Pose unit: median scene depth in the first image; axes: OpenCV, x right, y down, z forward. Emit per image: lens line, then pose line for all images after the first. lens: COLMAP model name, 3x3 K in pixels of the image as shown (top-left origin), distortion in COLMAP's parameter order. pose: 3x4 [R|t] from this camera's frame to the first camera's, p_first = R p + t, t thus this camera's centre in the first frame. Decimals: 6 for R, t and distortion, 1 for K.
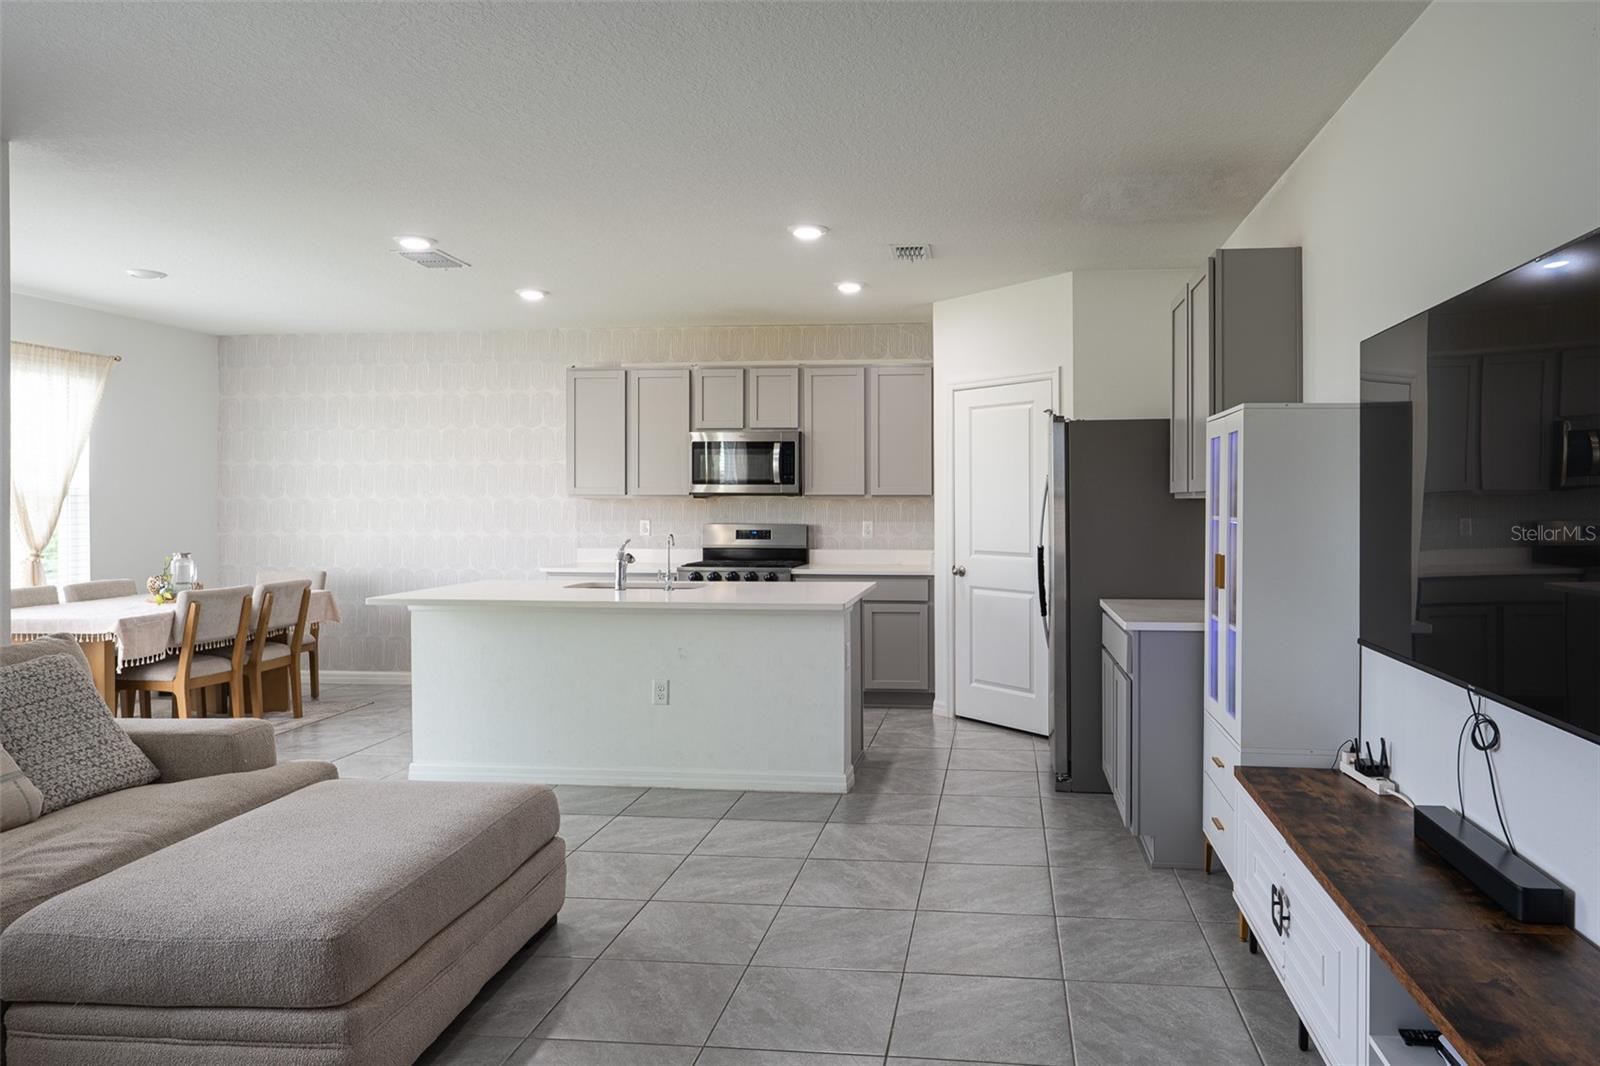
lens RADIAL K [[1050.7, 0, 883.0], [0, 1050.7, 509.3], [0, 0, 1]] dist [0.003598, 0.000337]
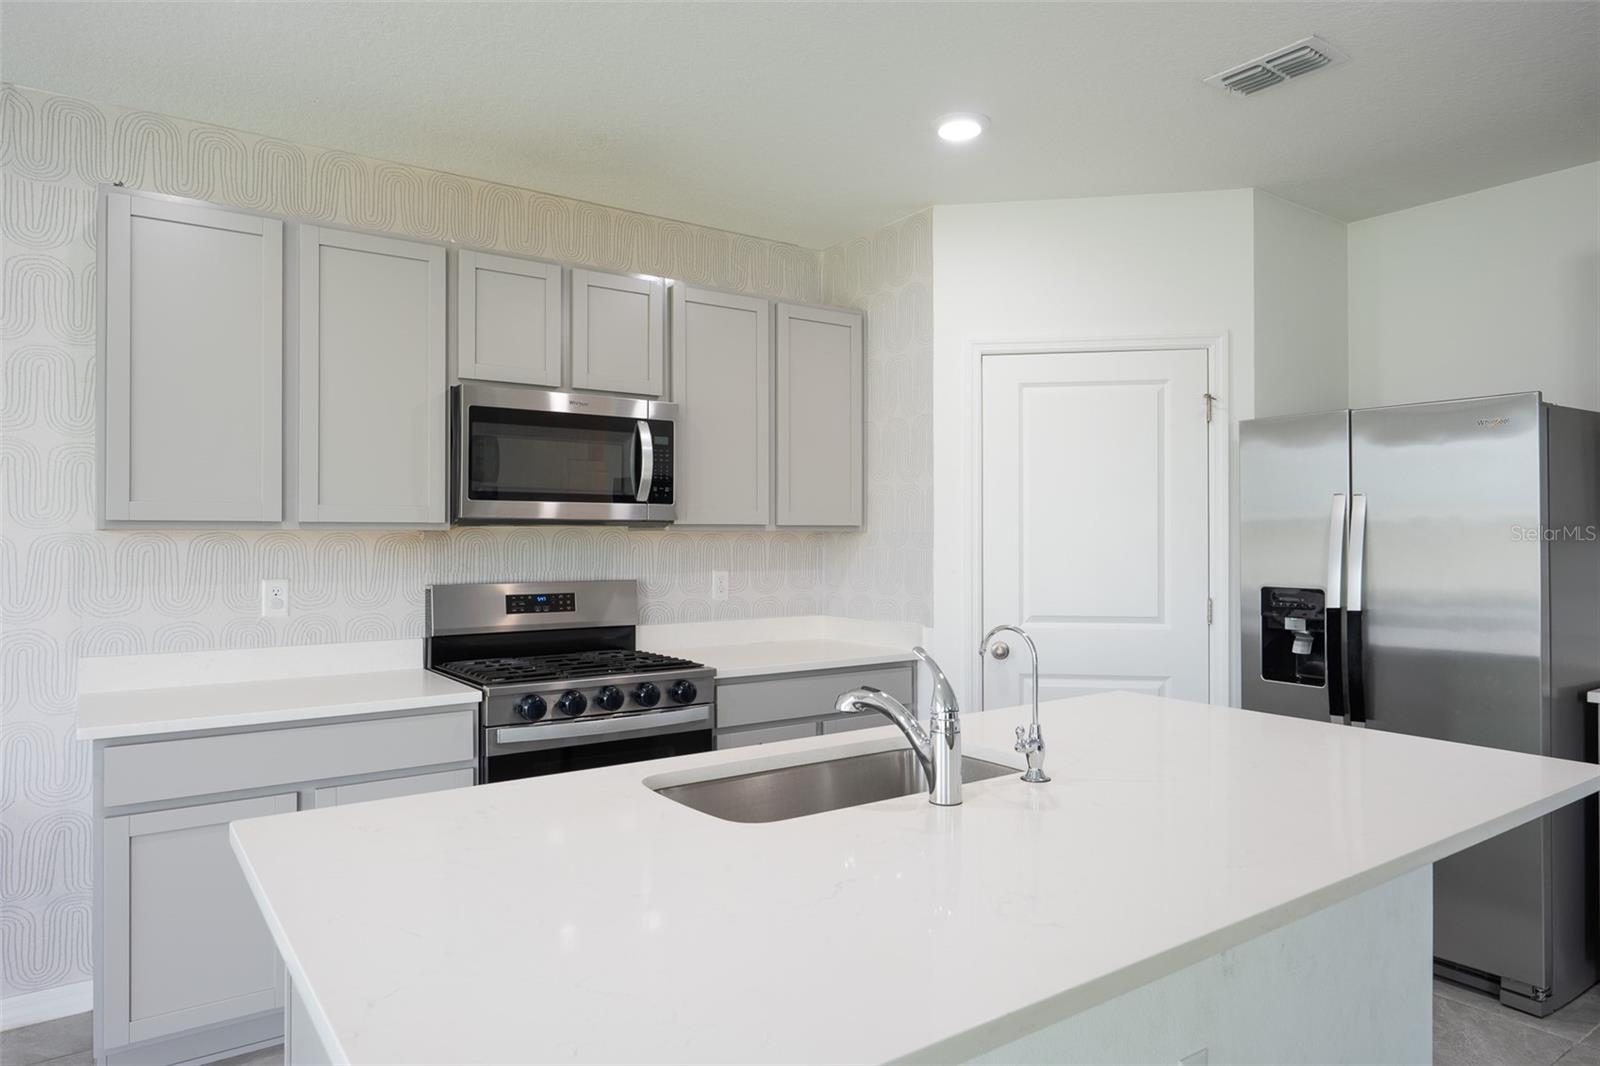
lens RADIAL K [[996.9, 0, 800.0], [0, 996.9, 533.0], [0, 0, 1]] dist [0.004917, 0.000562]
pose [[0.752355, 0.001279, 0.658756, -0.302677], [0.005208, 0.999955, -0.007889, -0.004434], [-0.658737, 0.009367, 0.752315, 0.492496]]
